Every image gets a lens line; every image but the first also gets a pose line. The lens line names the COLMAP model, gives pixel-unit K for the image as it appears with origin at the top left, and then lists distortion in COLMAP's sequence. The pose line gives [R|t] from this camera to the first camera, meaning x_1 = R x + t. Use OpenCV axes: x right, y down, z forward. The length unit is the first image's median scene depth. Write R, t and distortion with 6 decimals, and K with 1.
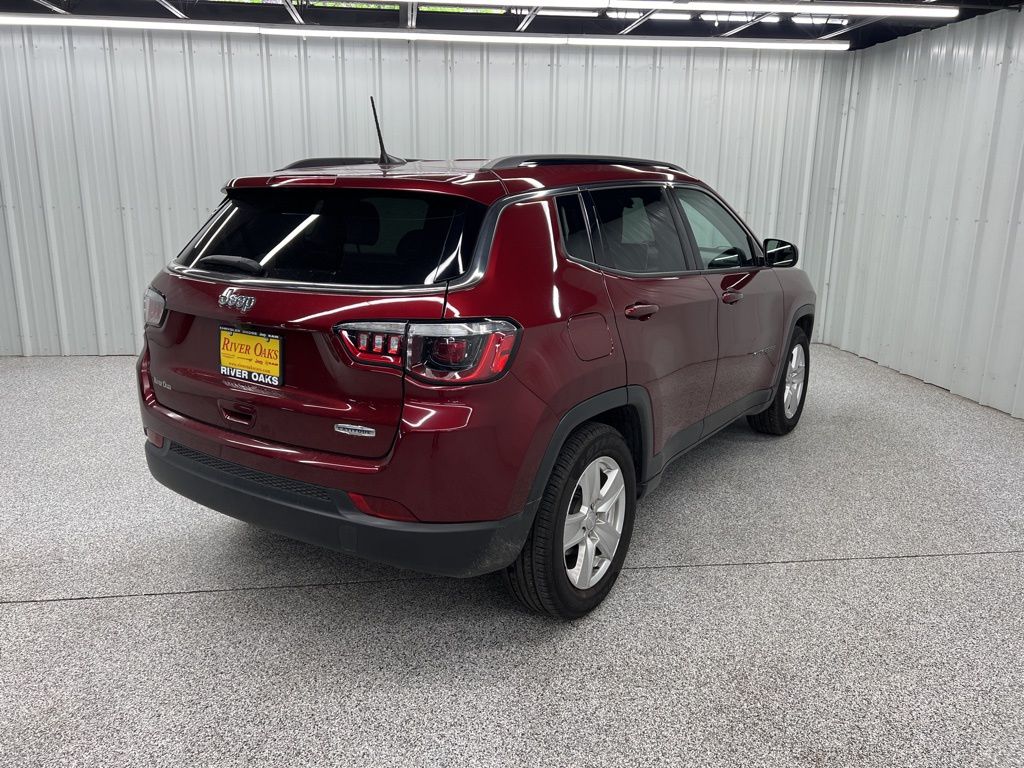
lens RADIAL K [[811.7, 0, 512.0], [0, 811.7, 384.0], [0, 0, 1]] dist [0.003306, -0.001317]
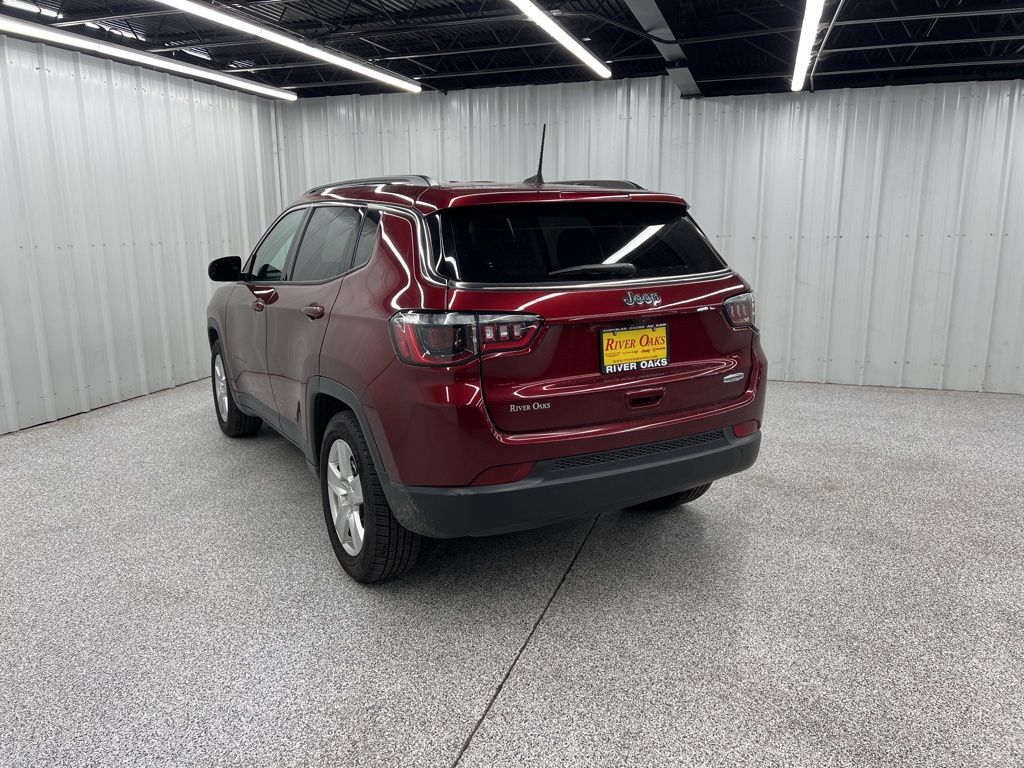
lens RADIAL K [[811.7, 0, 512.0], [0, 811.7, 384.0], [0, 0, 1]] dist [0.003306, -0.001317]
pose [[0.405864, -0.191269, 0.893695, -1.407152], [0.234379, 0.966936, 0.100503, -0.140106], [-0.883369, 0.168673, 0.437274, 0.661140]]
